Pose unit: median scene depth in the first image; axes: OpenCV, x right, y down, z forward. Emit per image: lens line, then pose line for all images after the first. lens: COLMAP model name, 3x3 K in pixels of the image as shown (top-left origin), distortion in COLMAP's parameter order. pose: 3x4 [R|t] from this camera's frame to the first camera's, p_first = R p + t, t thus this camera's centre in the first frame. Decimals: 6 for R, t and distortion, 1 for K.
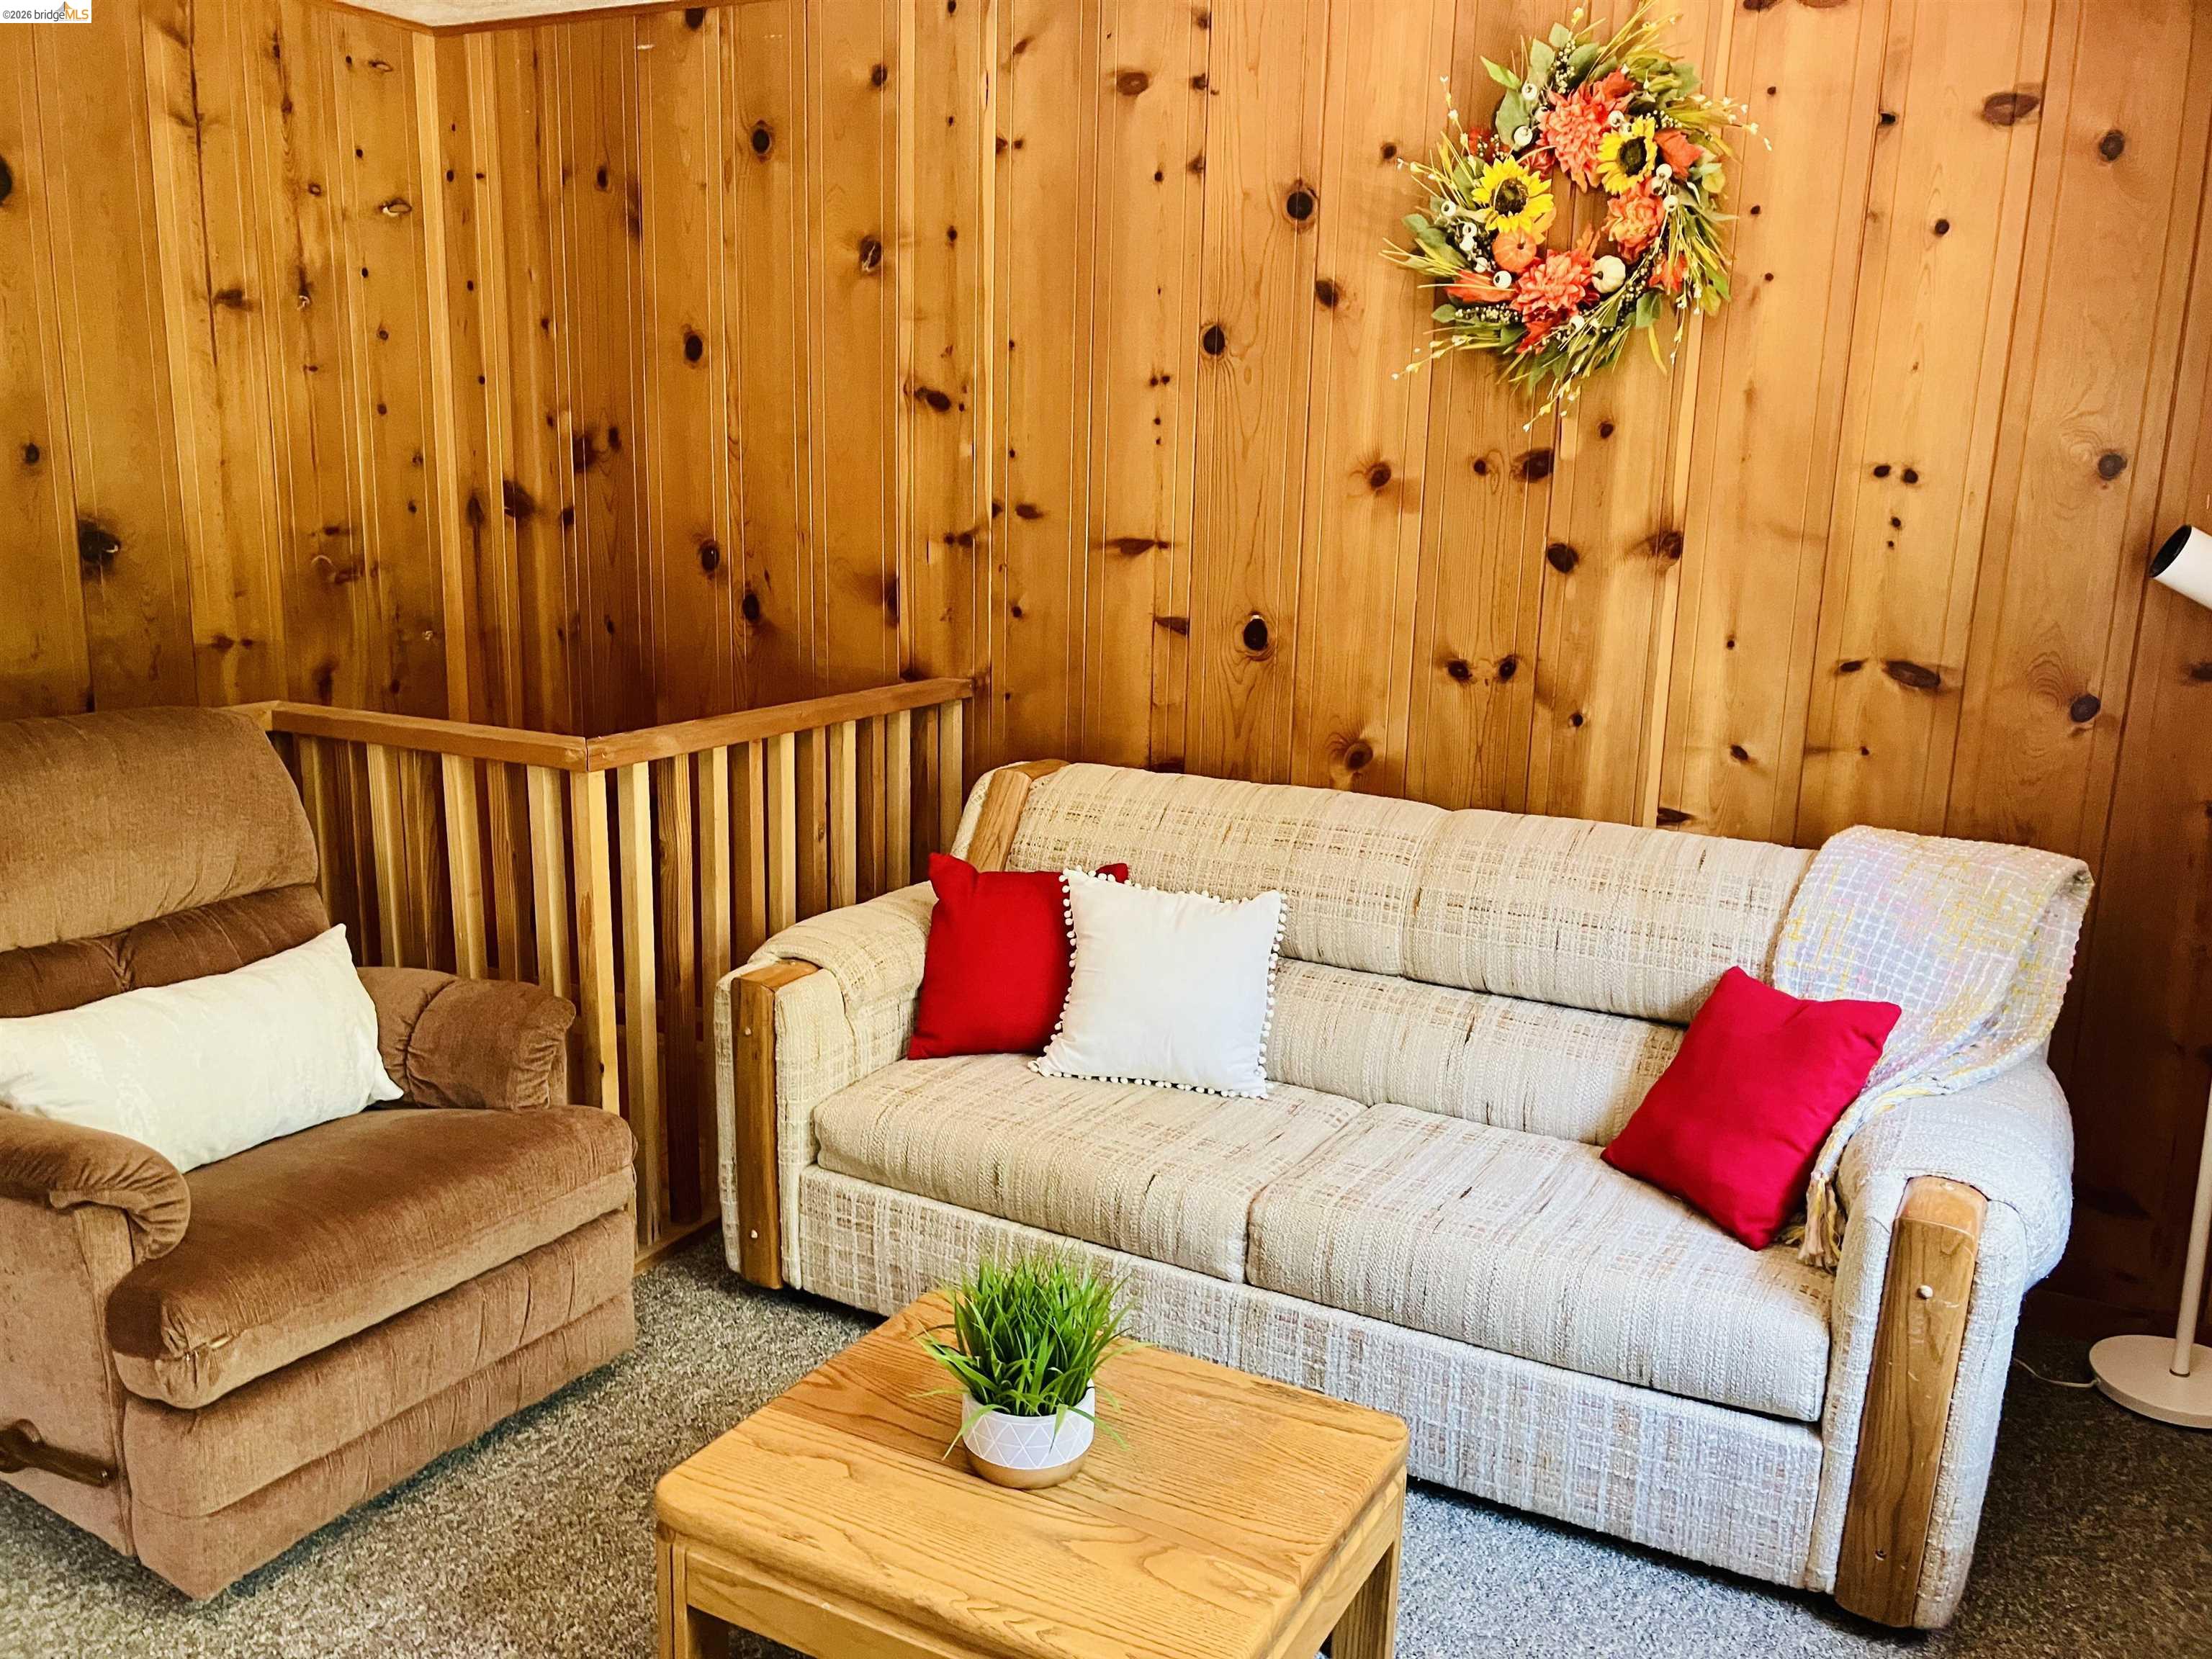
lens RADIAL K [[1822.2, 0, 1124.6], [0, 1822.2, 839.1], [0, 0, 1]] dist [0.061878, -0.070592]
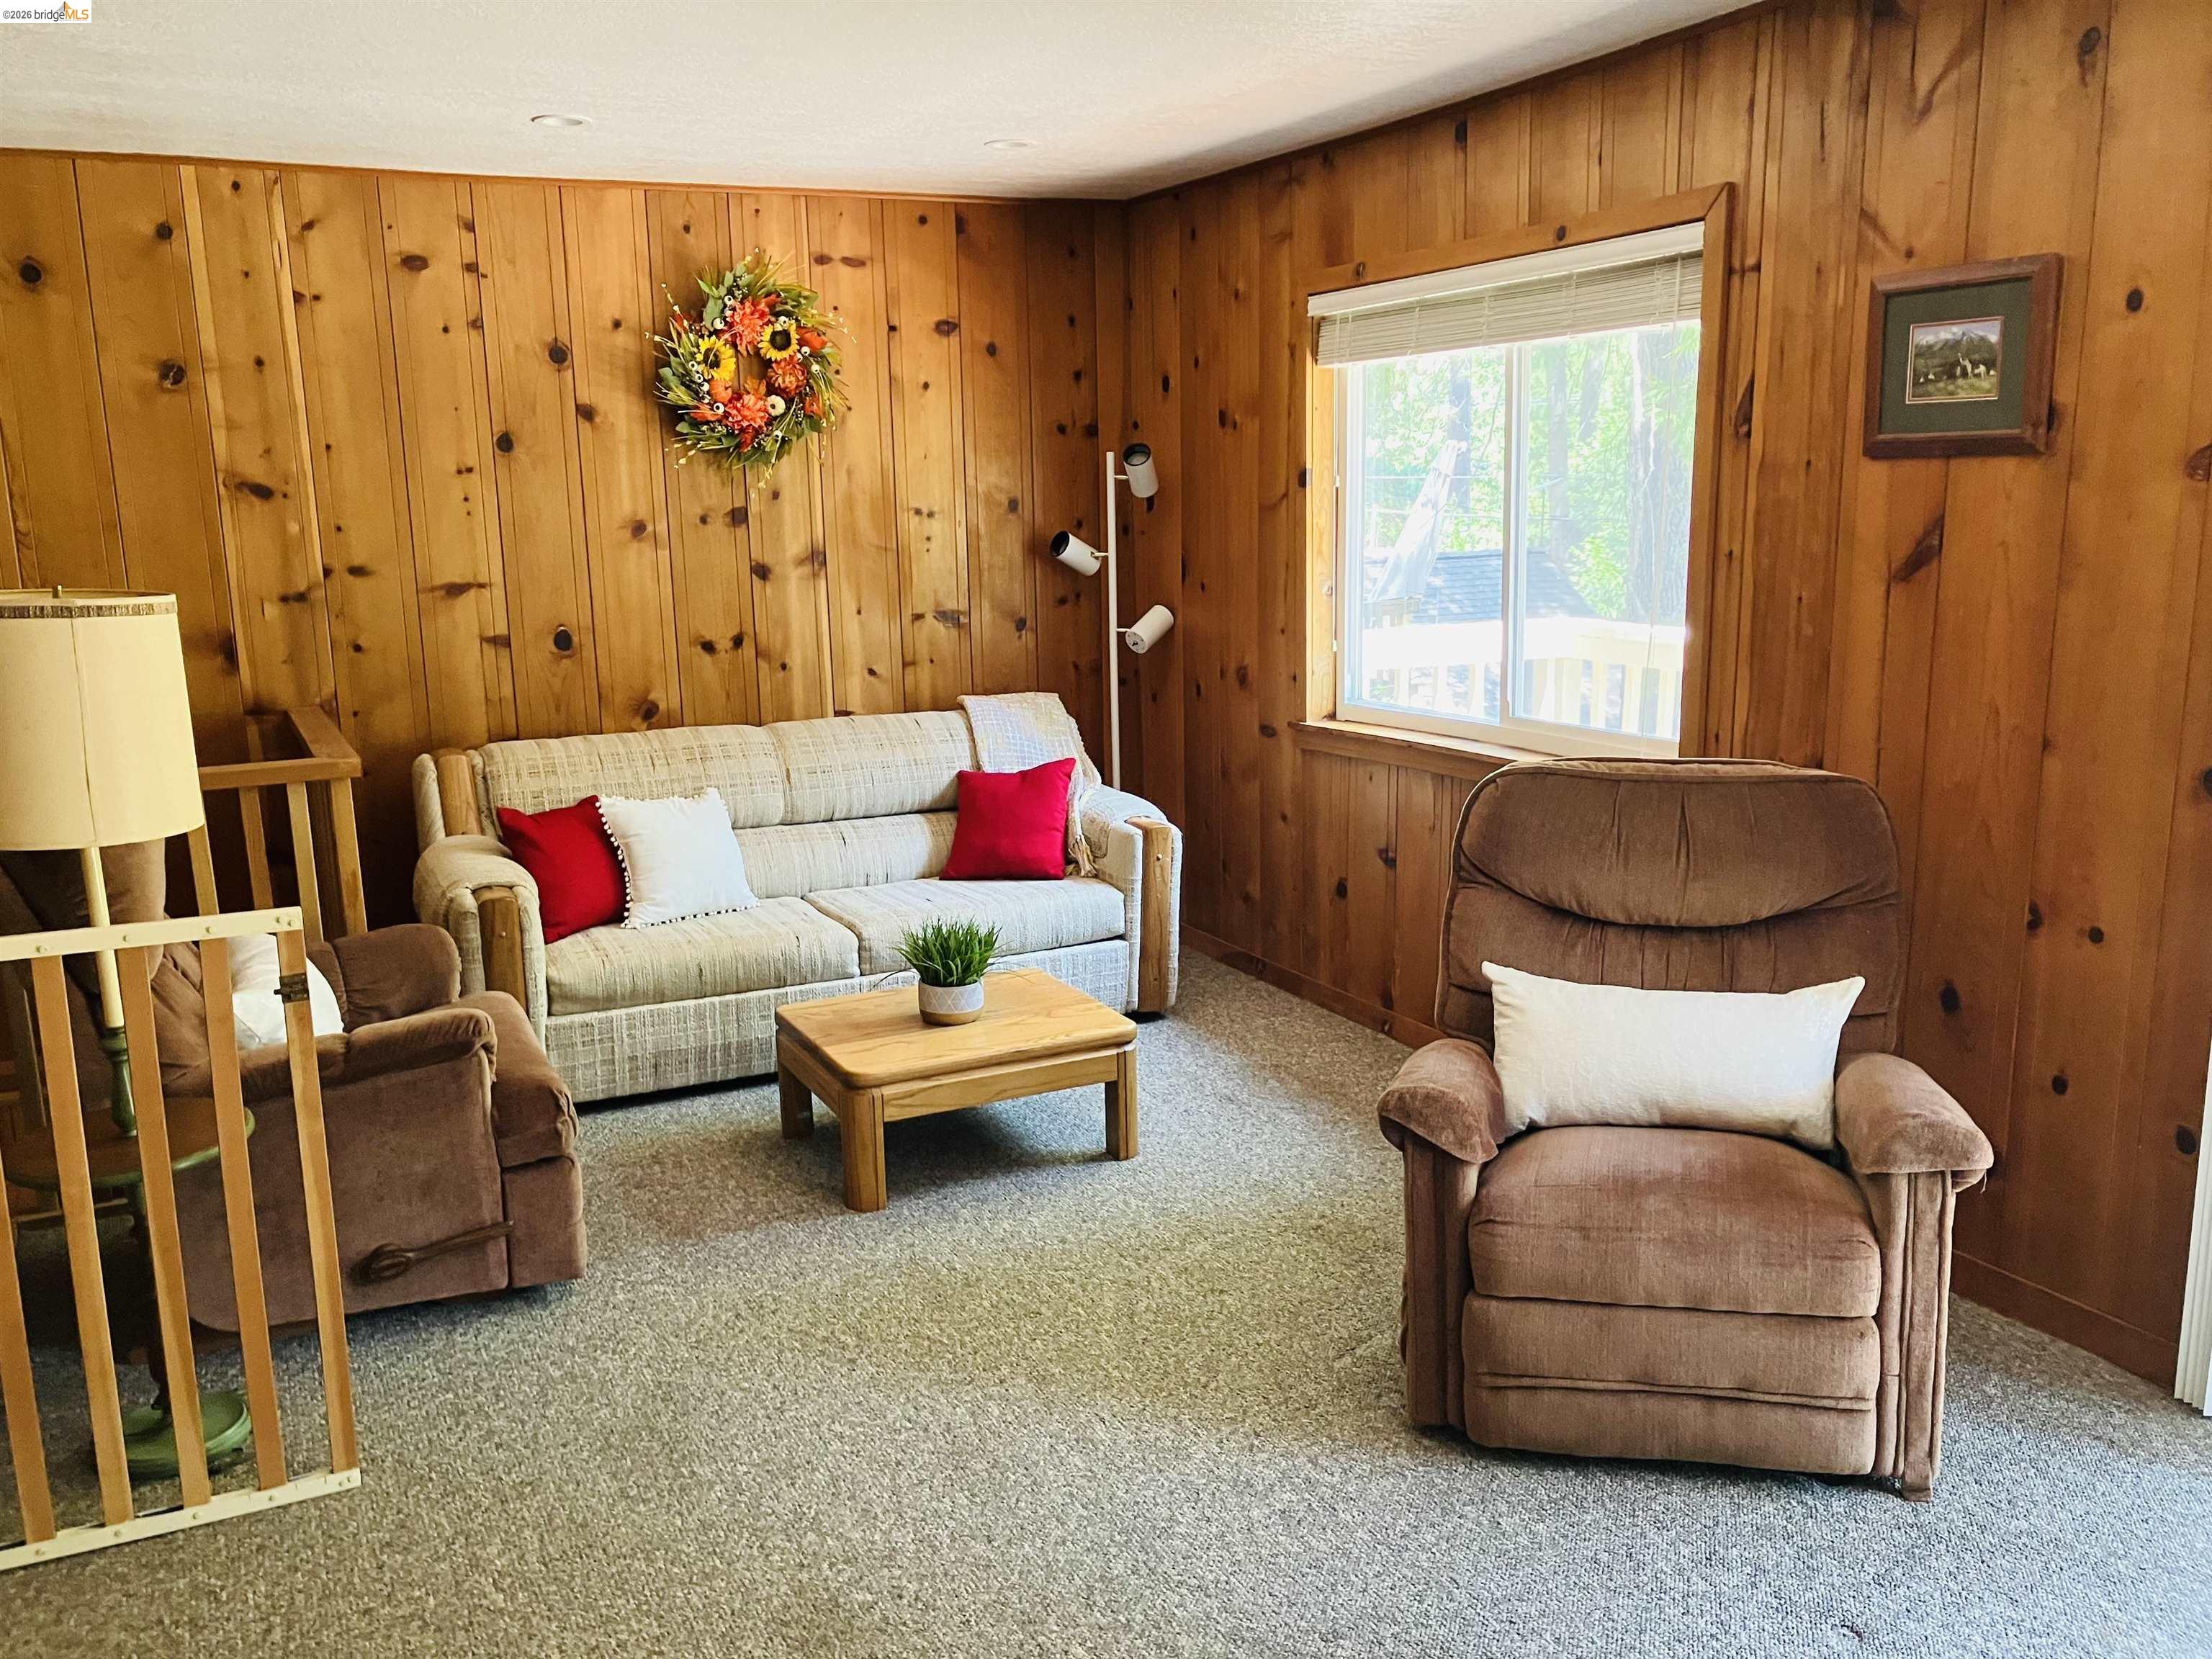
lens RADIAL K [[1822.2, 0, 1105.6], [0, 1822.2, 835.4], [0, 0, 1]] dist [0.061878, -0.070592]
pose [[0.579406, -0.192700, 0.791931, -0.929959], [0.204744, 0.974904, 0.087424, -0.000022], [-0.788903, 0.111489, 0.604319, -0.226485]]
